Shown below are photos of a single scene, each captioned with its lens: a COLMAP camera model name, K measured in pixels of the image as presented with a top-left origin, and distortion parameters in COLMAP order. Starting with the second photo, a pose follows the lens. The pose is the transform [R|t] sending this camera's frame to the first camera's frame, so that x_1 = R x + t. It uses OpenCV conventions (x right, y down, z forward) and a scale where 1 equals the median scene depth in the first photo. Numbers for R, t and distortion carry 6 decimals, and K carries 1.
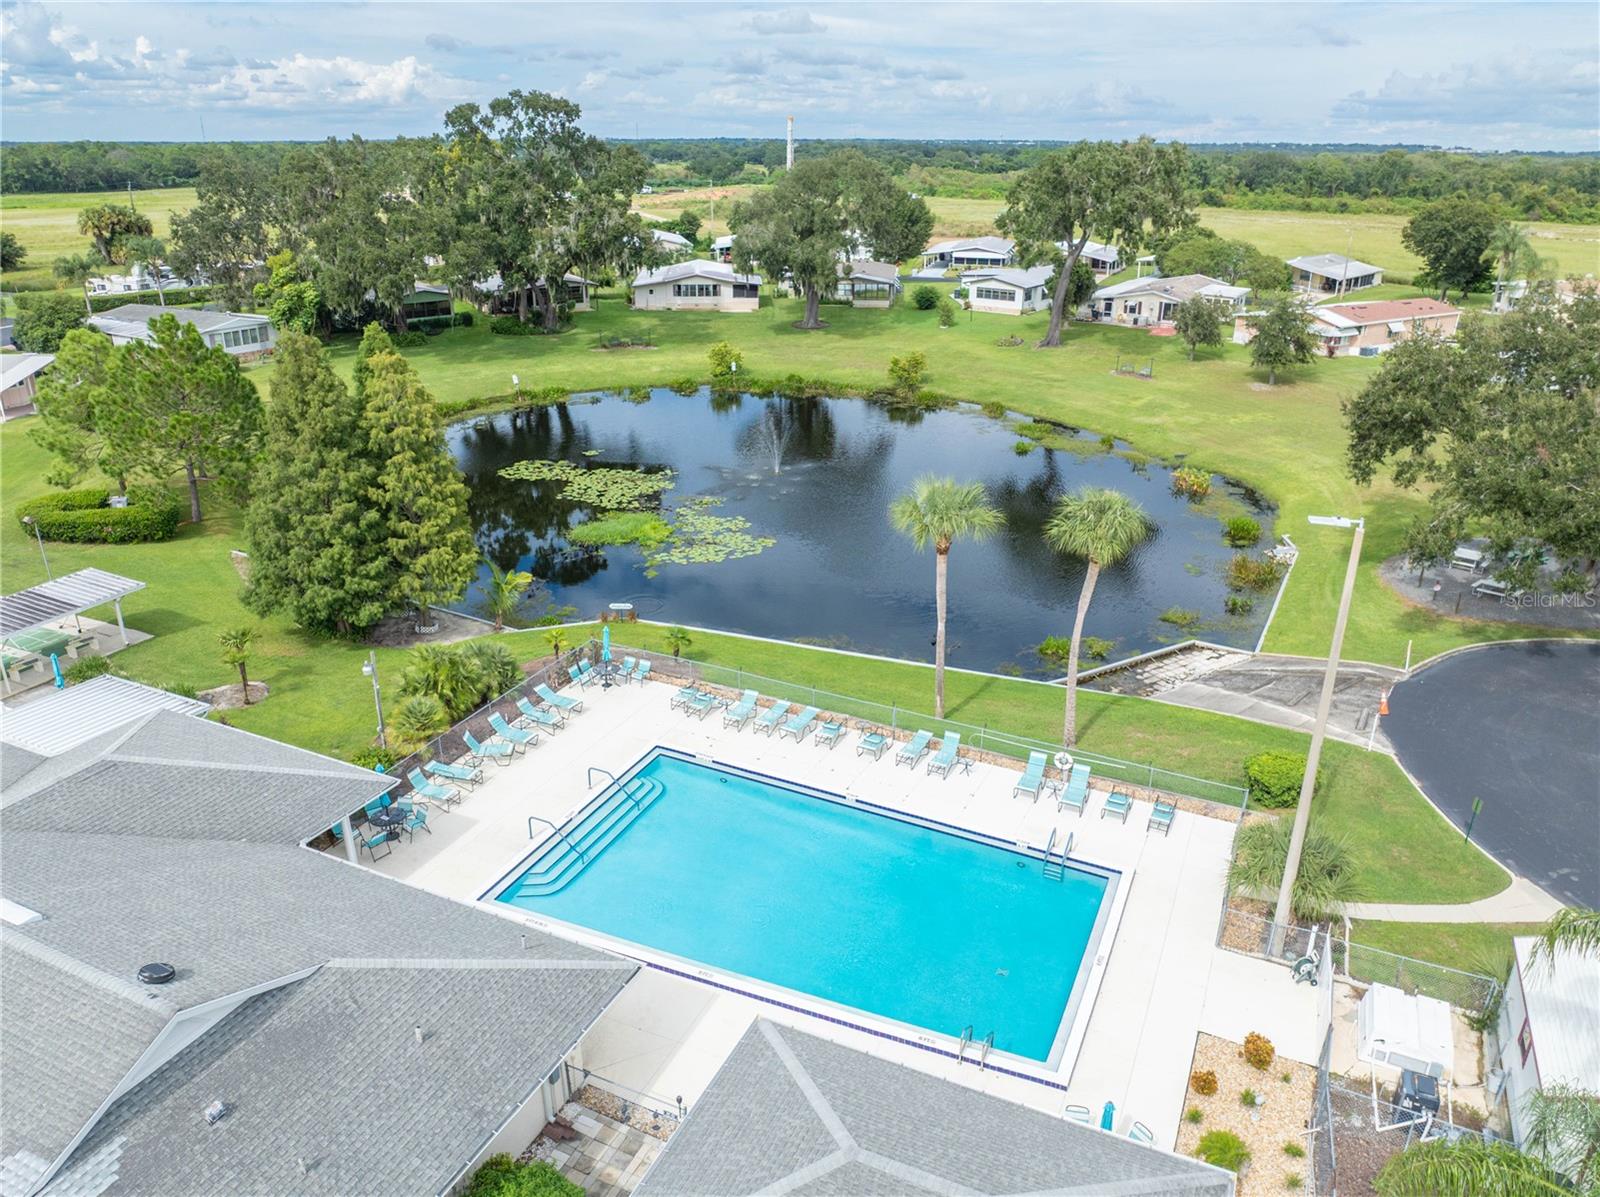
lens RADIAL K [[1132.9, 0, 800.0], [0, 1132.9, 598.5], [0, 0, 1]] dist [-0.062940, 0.029523]
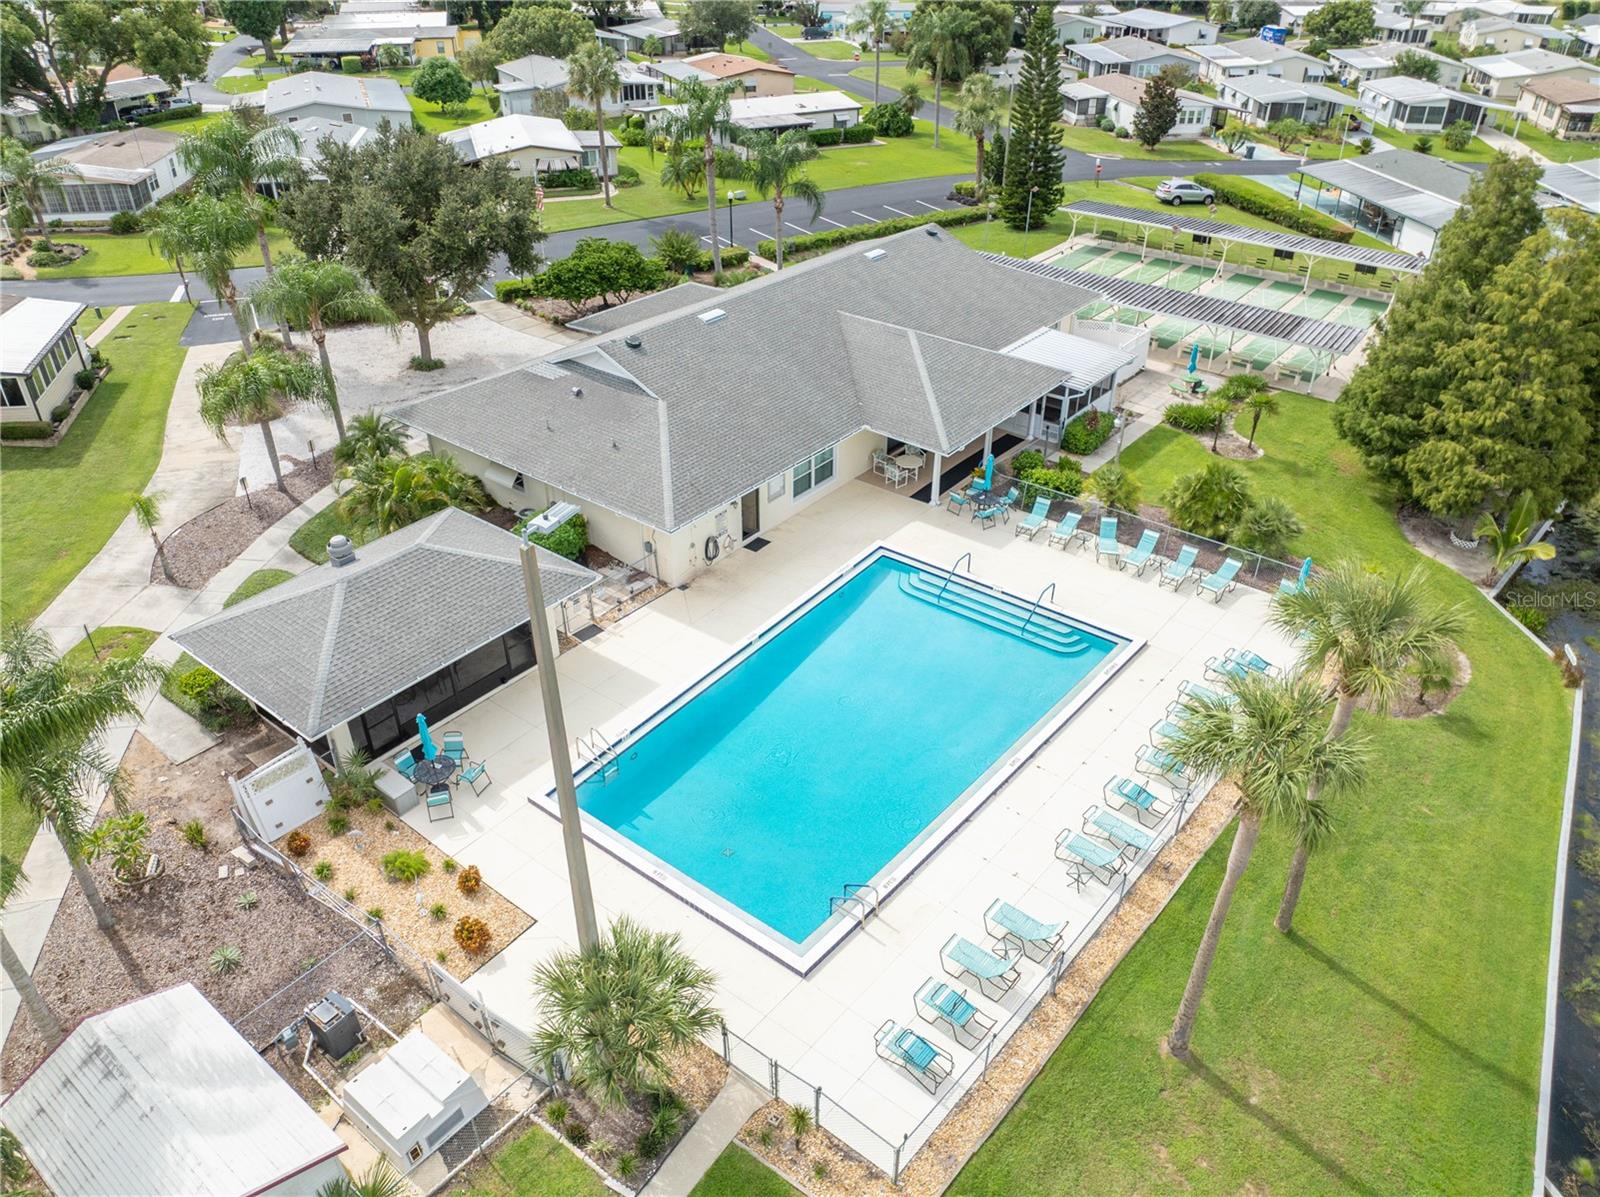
lens RADIAL K [[1132.9, 0, 800.0], [0, 1132.9, 598.5], [0, 0, 1]] dist [-0.062940, 0.029523]
pose [[-0.206039, 0.529874, -0.822667, 0.247700], [-0.377075, 0.732788, 0.566424, -0.116244], [0.902974, 0.426913, 0.048819, 0.267620]]
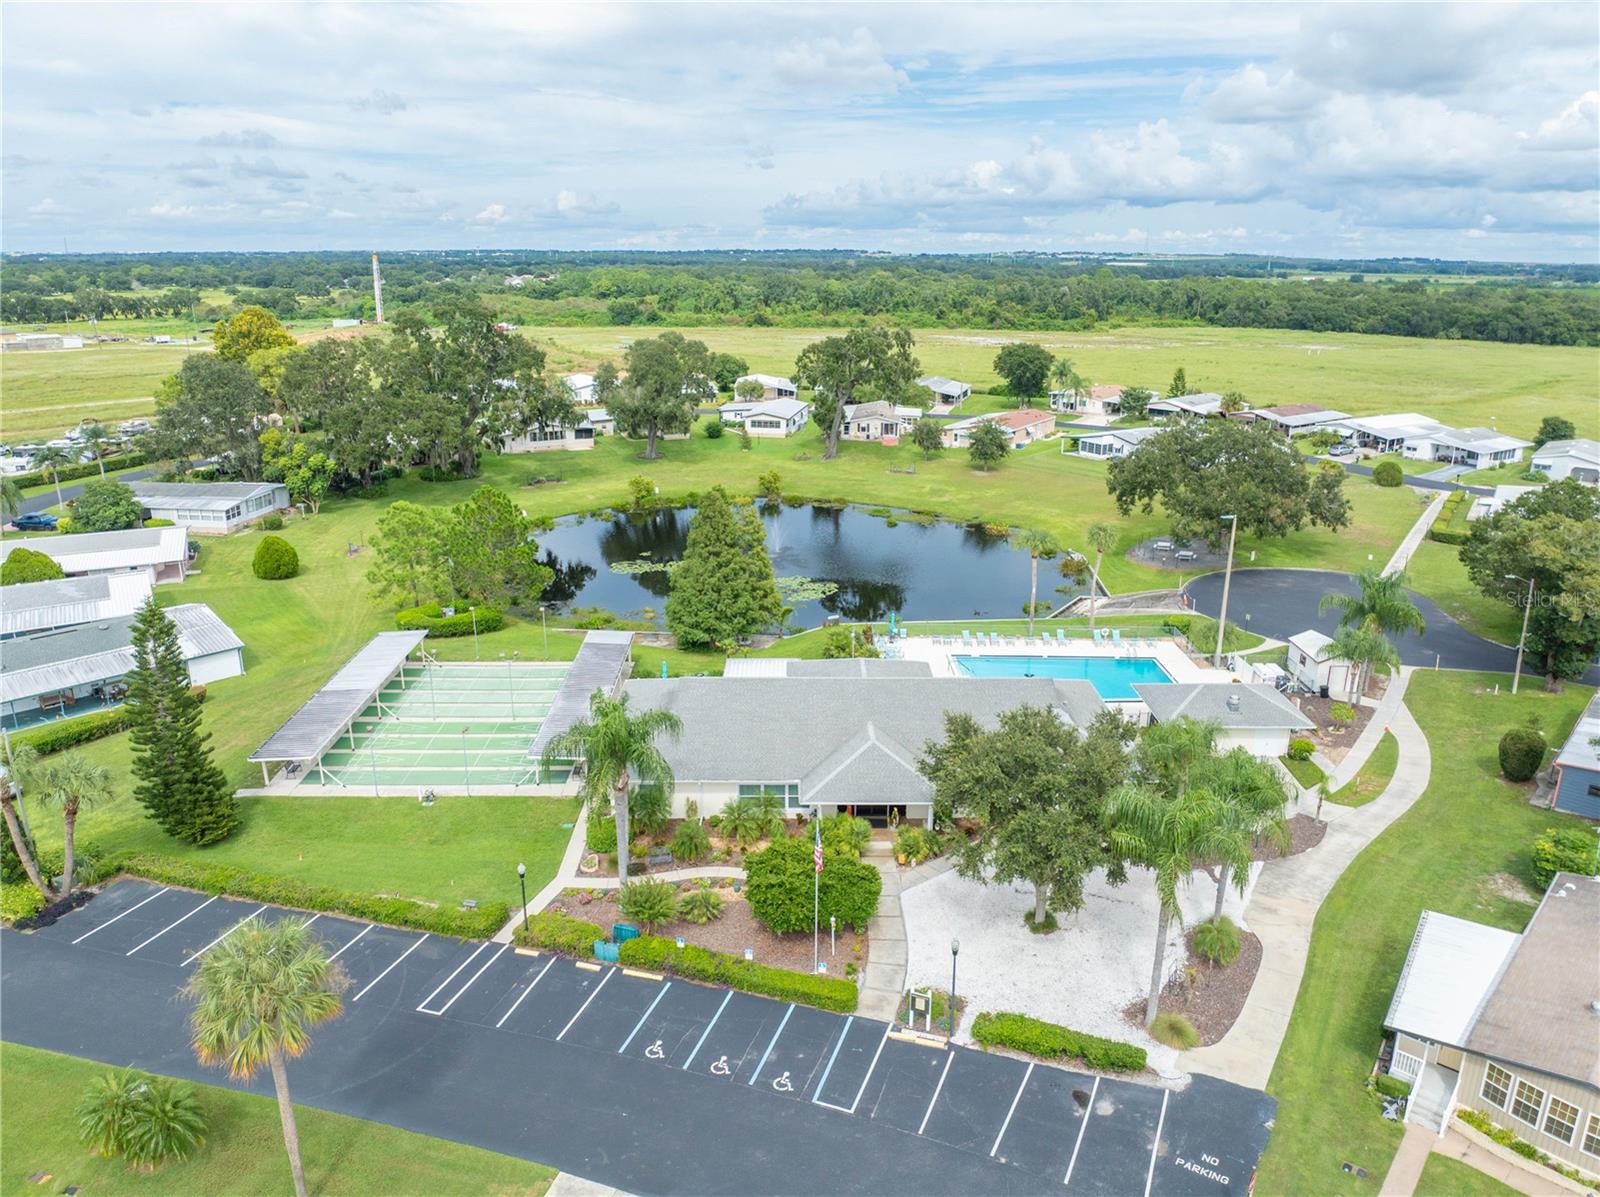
lens RADIAL K [[1132.9, 0, 800.0], [0, 1132.9, 598.5], [0, 0, 1]] dist [-0.062940, 0.029523]
pose [[0.903154, -0.127170, 0.410049, -0.501780], [0.161952, 0.985476, -0.051077, 0.032232], [-0.397598, 0.112538, 0.910632, -0.363497]]
